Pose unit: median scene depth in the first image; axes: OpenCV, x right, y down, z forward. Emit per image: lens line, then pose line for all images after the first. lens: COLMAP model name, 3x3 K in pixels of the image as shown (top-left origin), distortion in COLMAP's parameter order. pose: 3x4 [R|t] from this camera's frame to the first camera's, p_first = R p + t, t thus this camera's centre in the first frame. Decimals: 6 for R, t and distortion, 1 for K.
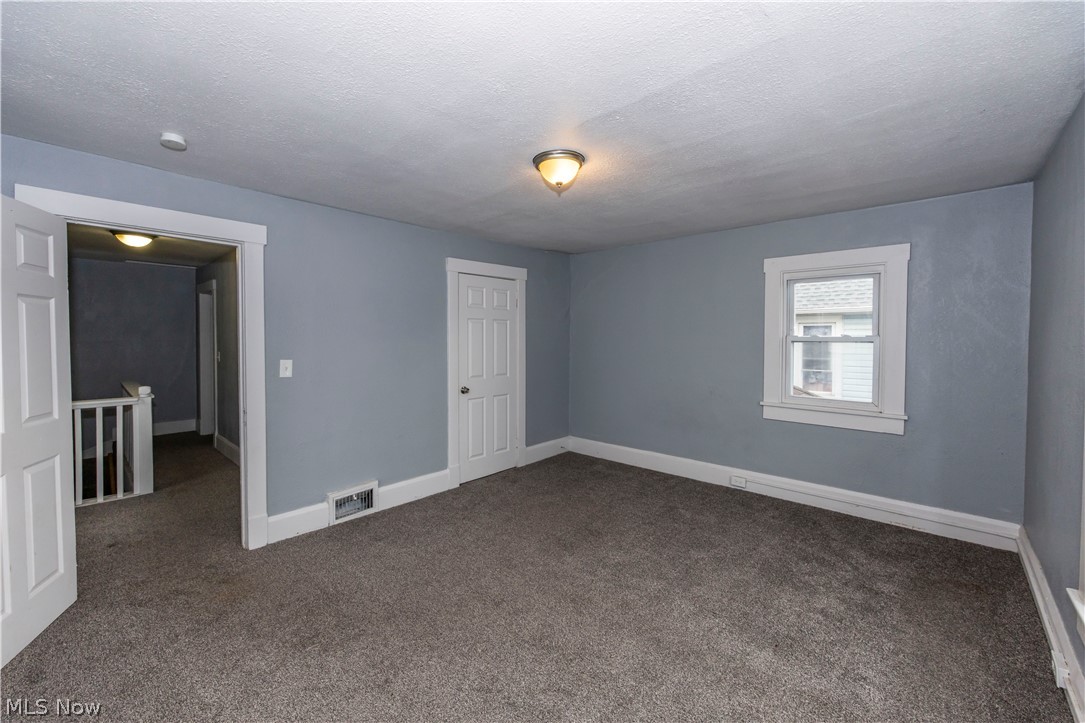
lens RADIAL K [[439.6, 0, 545.2], [0, 439.6, 354.2], [0, 0, 1]] dist [-0.000788, 0.000380]
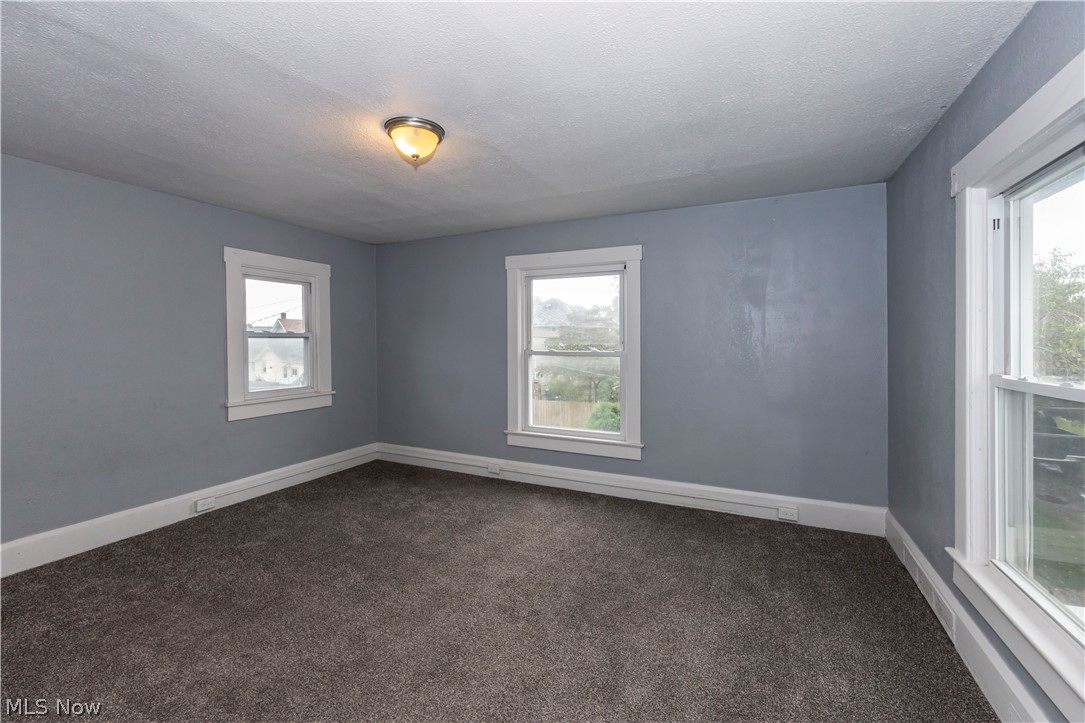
lens RADIAL K [[439.6, 0, 545.2], [0, 439.6, 354.2], [0, 0, 1]] dist [-0.000788, 0.000380]
pose [[-0.295410, -0.036139, 0.954687, -0.680915], [0.031193, 0.998387, 0.047446, -0.019246], [-0.954861, 0.043795, -0.293807, 0.767031]]
